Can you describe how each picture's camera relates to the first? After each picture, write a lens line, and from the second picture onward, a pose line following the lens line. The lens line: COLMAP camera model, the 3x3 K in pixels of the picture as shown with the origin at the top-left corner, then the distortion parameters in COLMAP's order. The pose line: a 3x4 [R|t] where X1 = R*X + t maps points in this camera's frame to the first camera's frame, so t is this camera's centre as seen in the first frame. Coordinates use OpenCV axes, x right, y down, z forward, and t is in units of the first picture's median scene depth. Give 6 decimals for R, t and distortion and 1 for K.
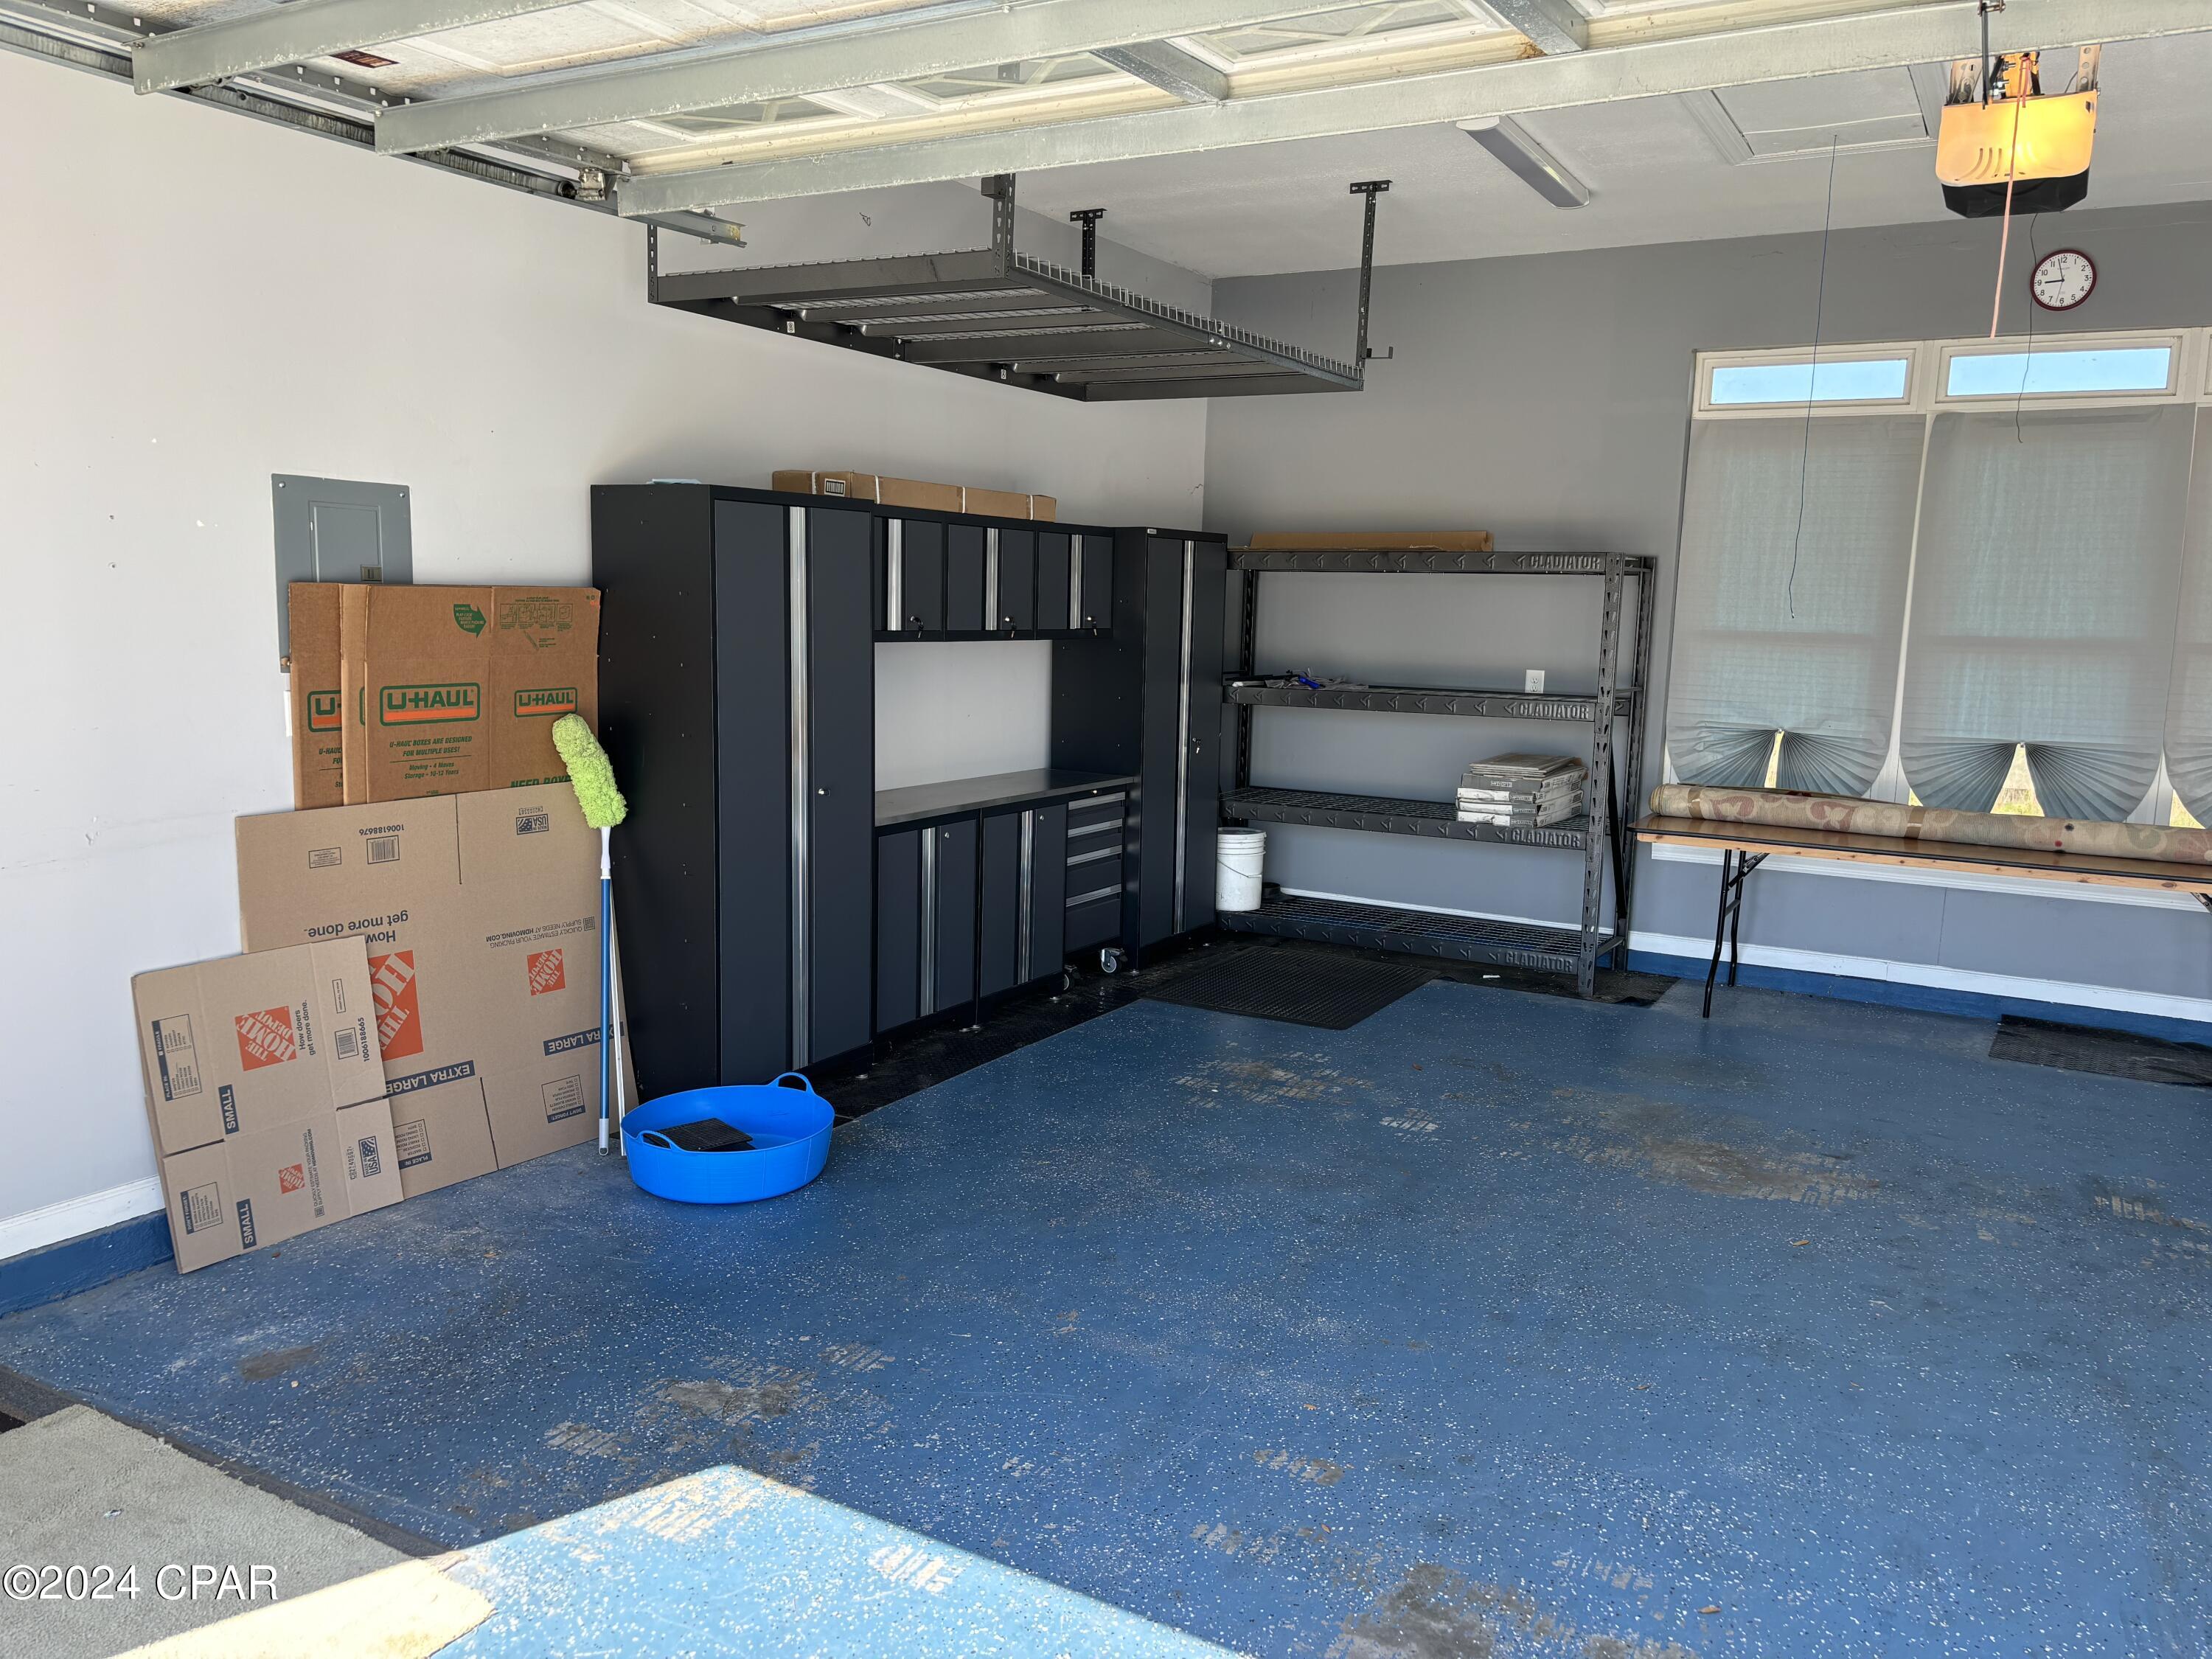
lens RADIAL K [[1662.6, 0, 1103.9], [0, 1662.6, 850.2], [0, 0, 1]] dist [0.050891, -0.053674]
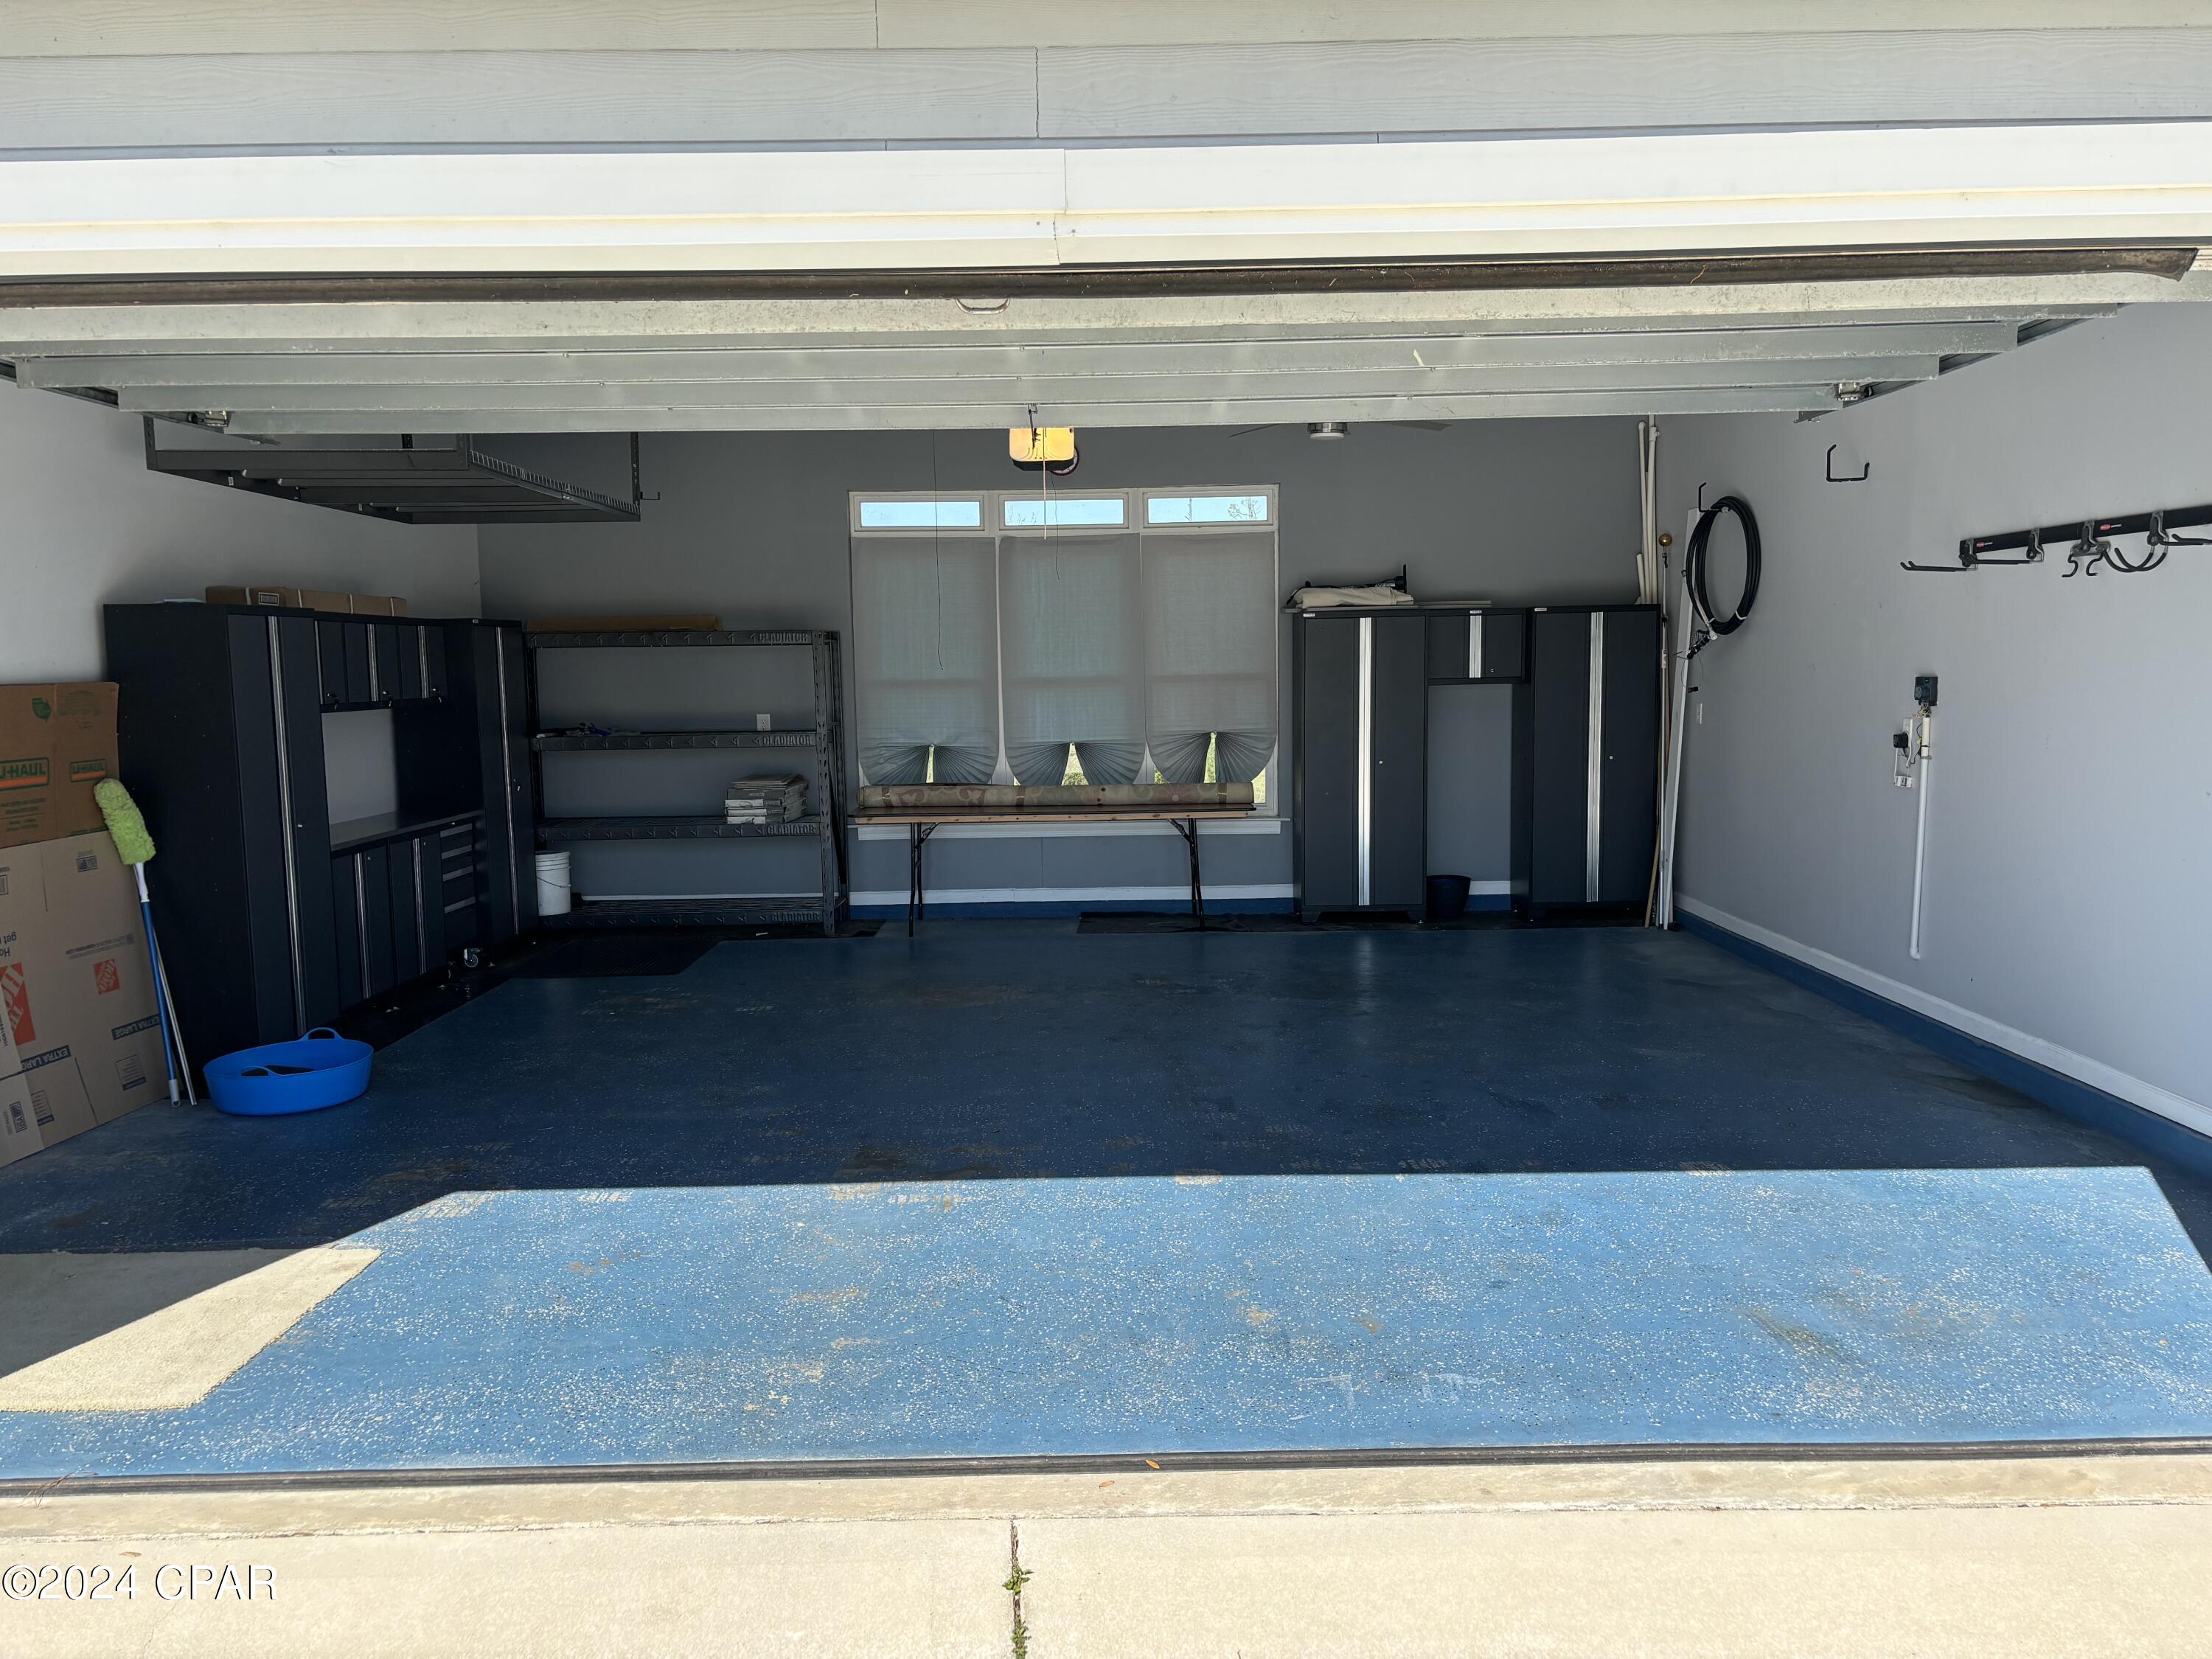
lens RADIAL K [[1662.6, 0, 1099.3], [0, 1662.6, 843.5], [0, 0, 1]] dist [0.050891, -0.053674]
pose [[0.865114, -0.093312, 0.492819, -0.239758], [0.113717, 0.993446, -0.011522, 0.058197], [-0.488514, 0.066010, 0.870055, -0.416701]]
